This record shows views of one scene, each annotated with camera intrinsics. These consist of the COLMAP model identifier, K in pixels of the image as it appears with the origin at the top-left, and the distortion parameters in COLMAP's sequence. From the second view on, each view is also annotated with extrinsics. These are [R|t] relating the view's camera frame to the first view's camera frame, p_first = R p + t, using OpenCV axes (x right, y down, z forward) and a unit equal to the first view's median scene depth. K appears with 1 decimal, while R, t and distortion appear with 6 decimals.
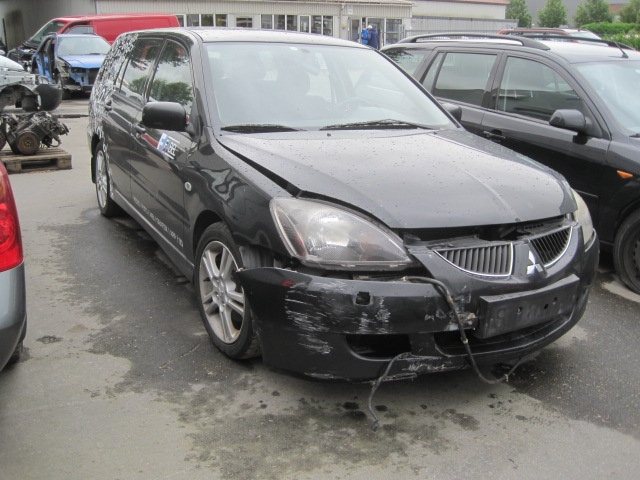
lens RADIAL K [[650.9, 0, 320.9], [0, 650.9, 240.0], [0, 0, 1]] dist [-0.053693, 0.000000]
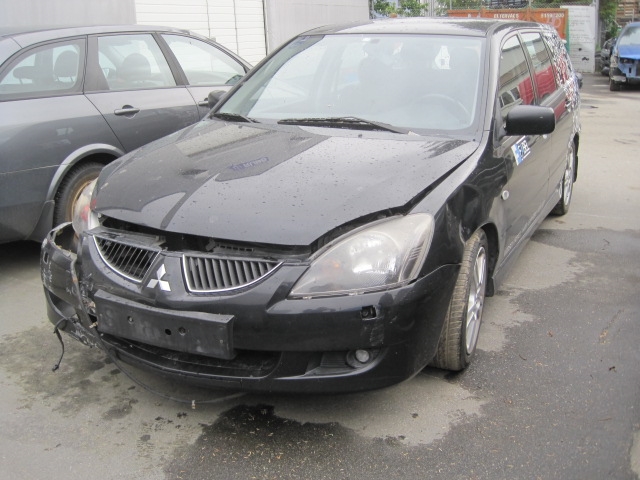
lens RADIAL K [[650.9, 0, 321.0], [0, 650.9, 240.0], [0, 0, 1]] dist [-0.053693, 0.000000]
pose [[0.513251, 0.211825, -0.831687, 1.149911], [-0.199099, 0.972013, 0.124697, -0.167823], [0.834825, 0.101587, 0.541061, 0.676190]]
